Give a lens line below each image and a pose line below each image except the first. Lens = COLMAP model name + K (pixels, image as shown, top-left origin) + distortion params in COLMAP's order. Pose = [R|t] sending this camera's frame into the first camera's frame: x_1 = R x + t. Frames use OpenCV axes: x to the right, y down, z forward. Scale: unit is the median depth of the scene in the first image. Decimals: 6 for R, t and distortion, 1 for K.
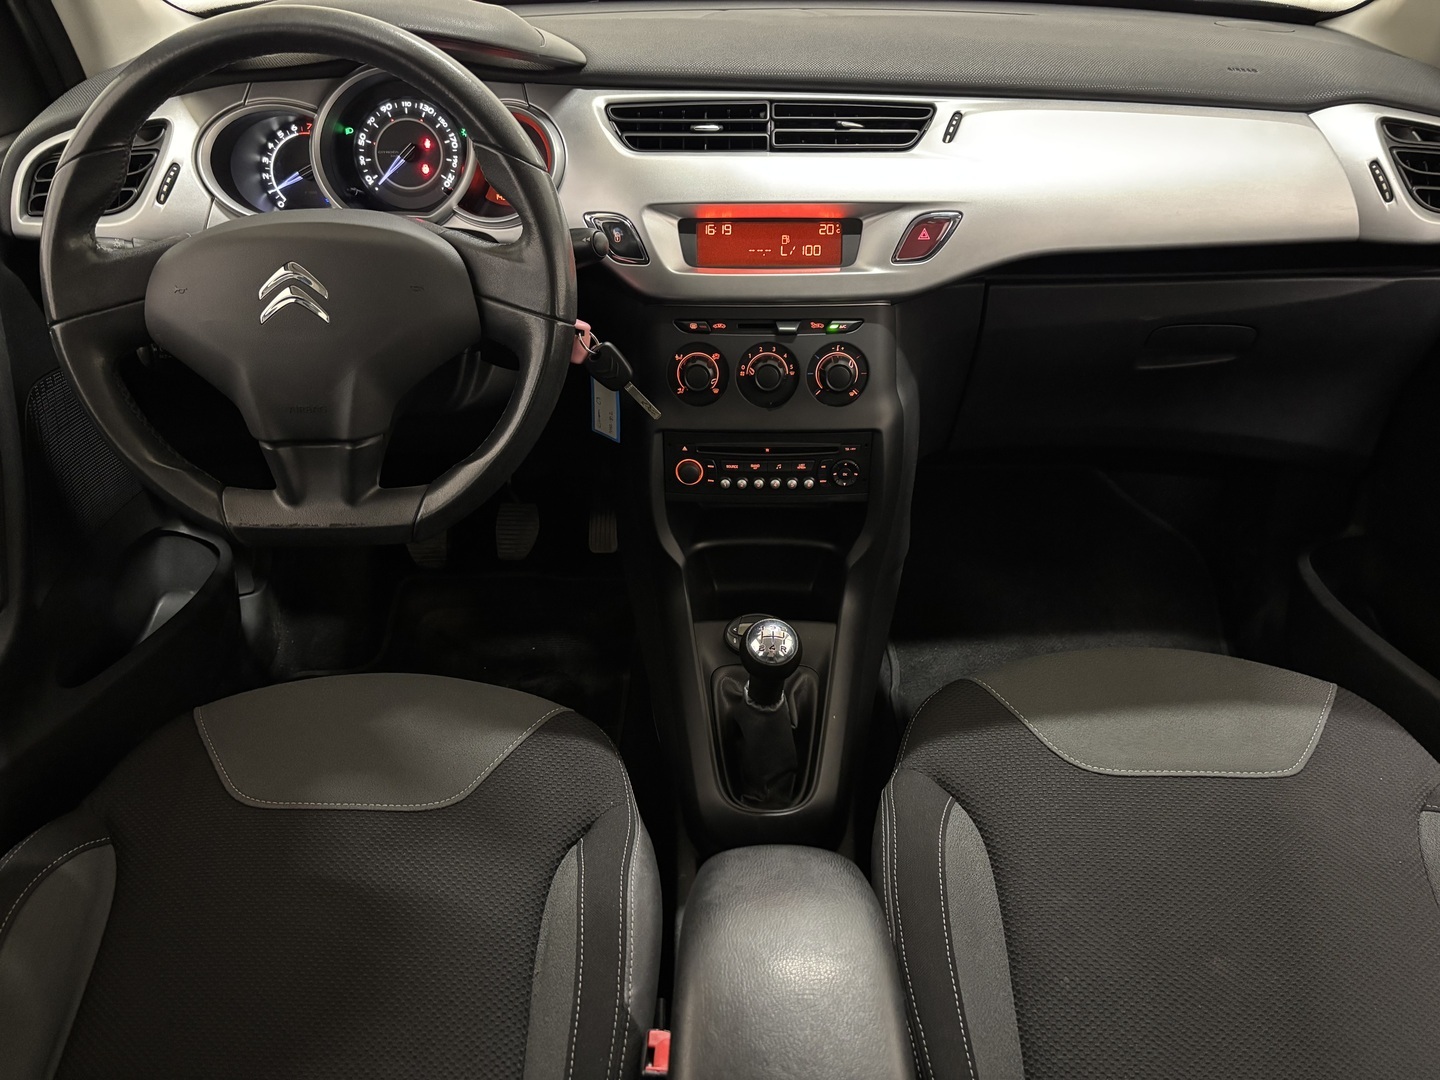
lens RADIAL K [[1090.8, 0, 715.4], [0, 1090.8, 533.6], [0, 0, 1]] dist [0.004968, -0.012438]
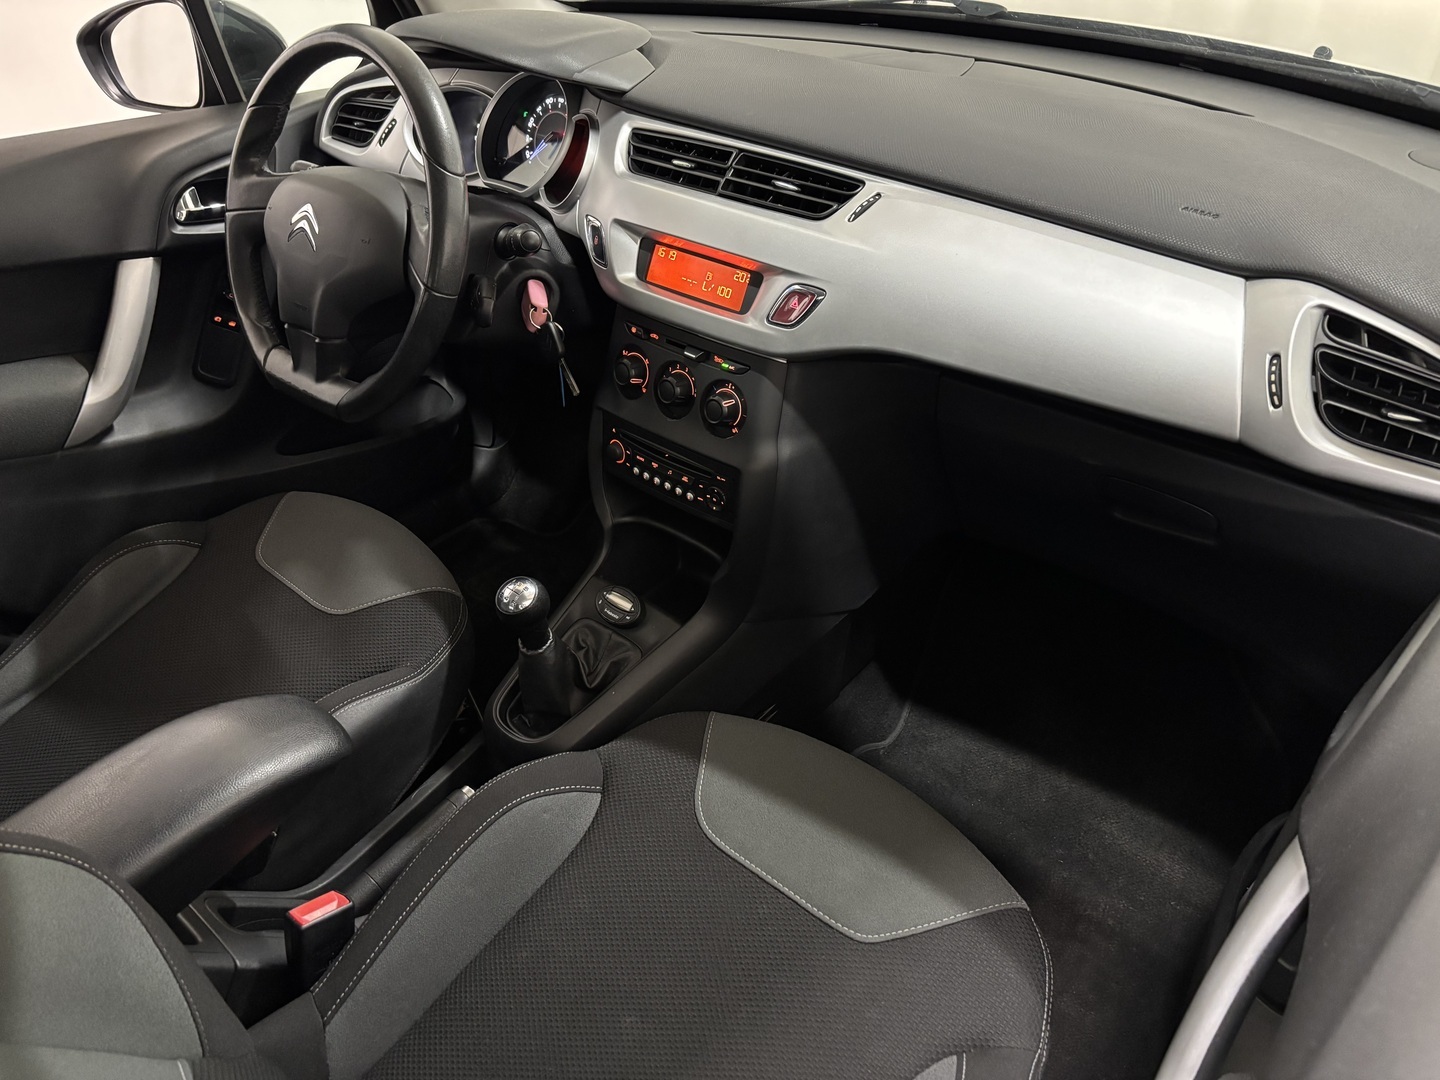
lens RADIAL K [[1090.8, 0, 717.3], [0, 1090.8, 544.3], [0, 0, 1]] dist [0.004968, -0.012438]
pose [[0.760854, 0.368351, -0.534246, 0.756583], [-0.341328, 0.927361, 0.153288, -0.190391], [0.551902, 0.065723, 0.831315, 0.107740]]
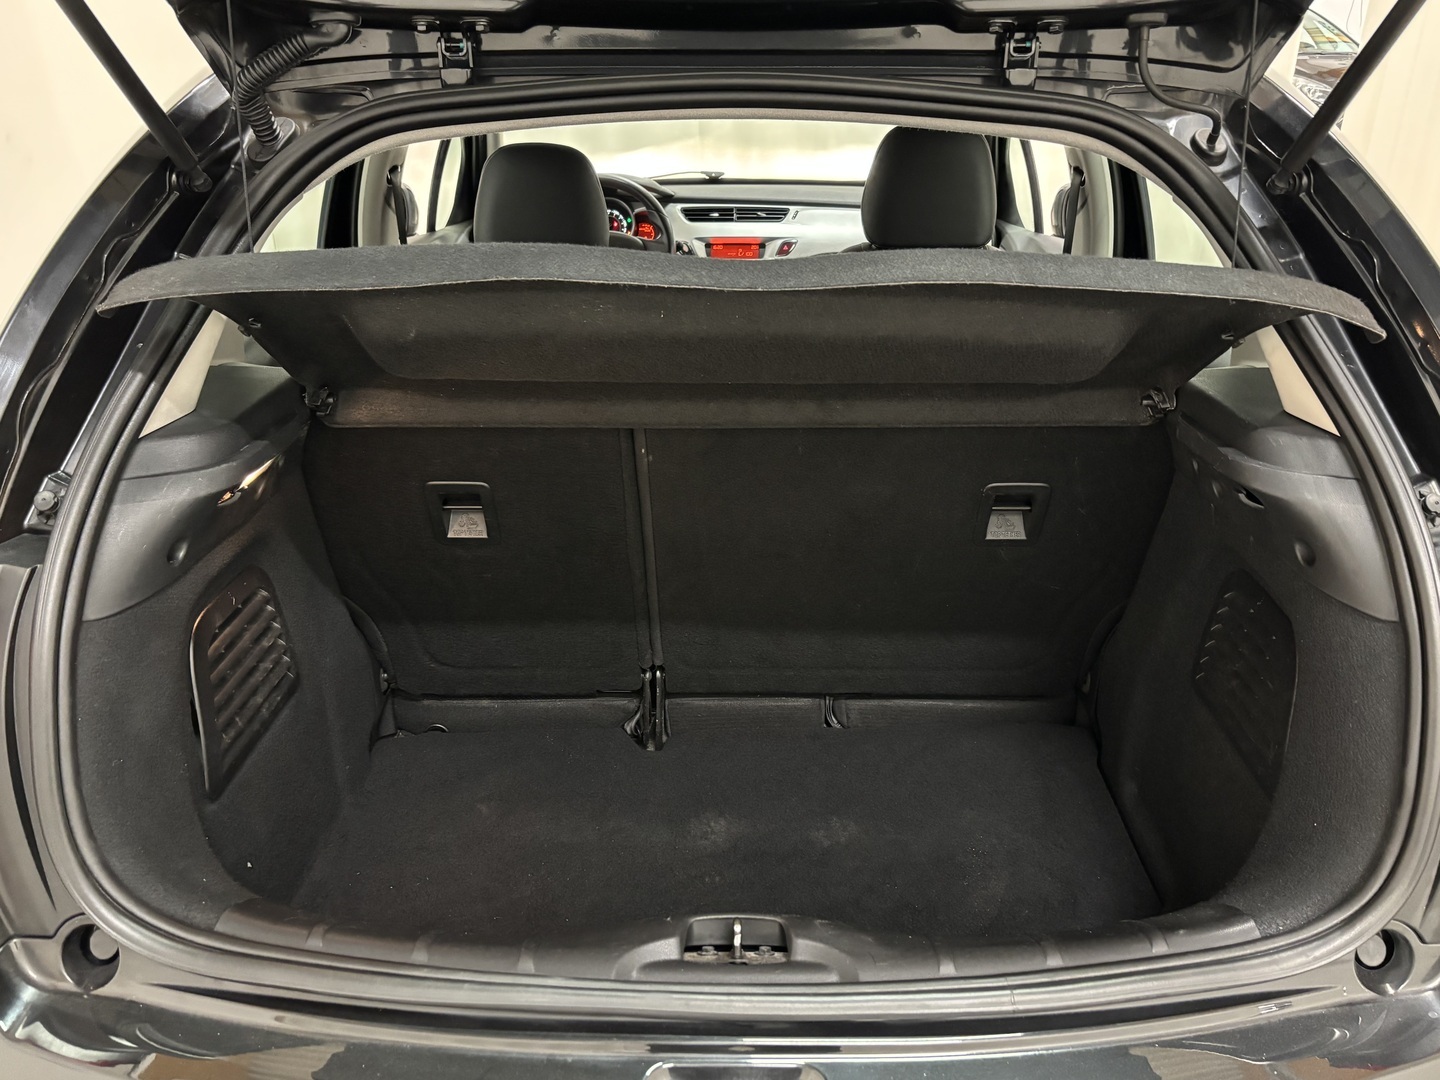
lens RADIAL K [[1132.6, 0, 724.6], [0, 1132.6, 539.9], [0, 0, 1]] dist [-0.001927, -0.000194]
pose [[0.999971, 0.001760, 0.007380, -0.000922], [-0.000454, 0.984862, -0.173341, 1.059731], [-0.007573, 0.173332, 0.984834, -1.938153]]
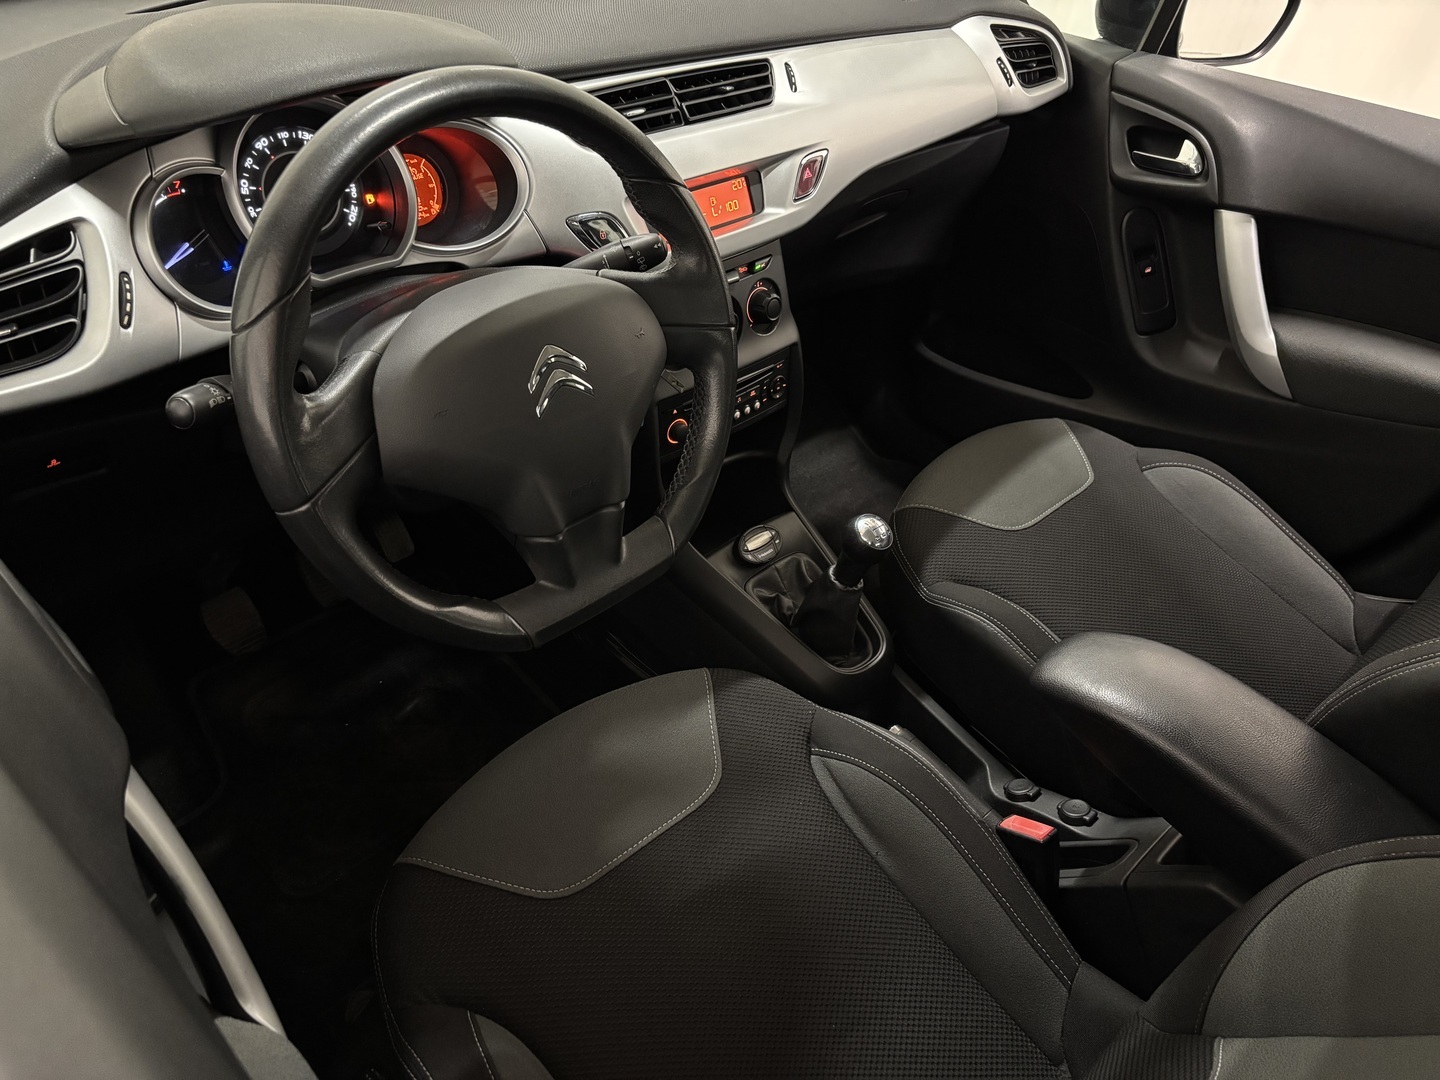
lens RADIAL K [[1090.8, 0, 716.9], [0, 1090.8, 540.4], [0, 0, 1]] dist [0.004968, -0.012438]
pose [[0.709433, -0.393585, 0.584632, -0.718022], [0.311936, 0.919211, 0.240305, -0.217866], [-0.631981, 0.011888, 0.774893, 0.140015]]
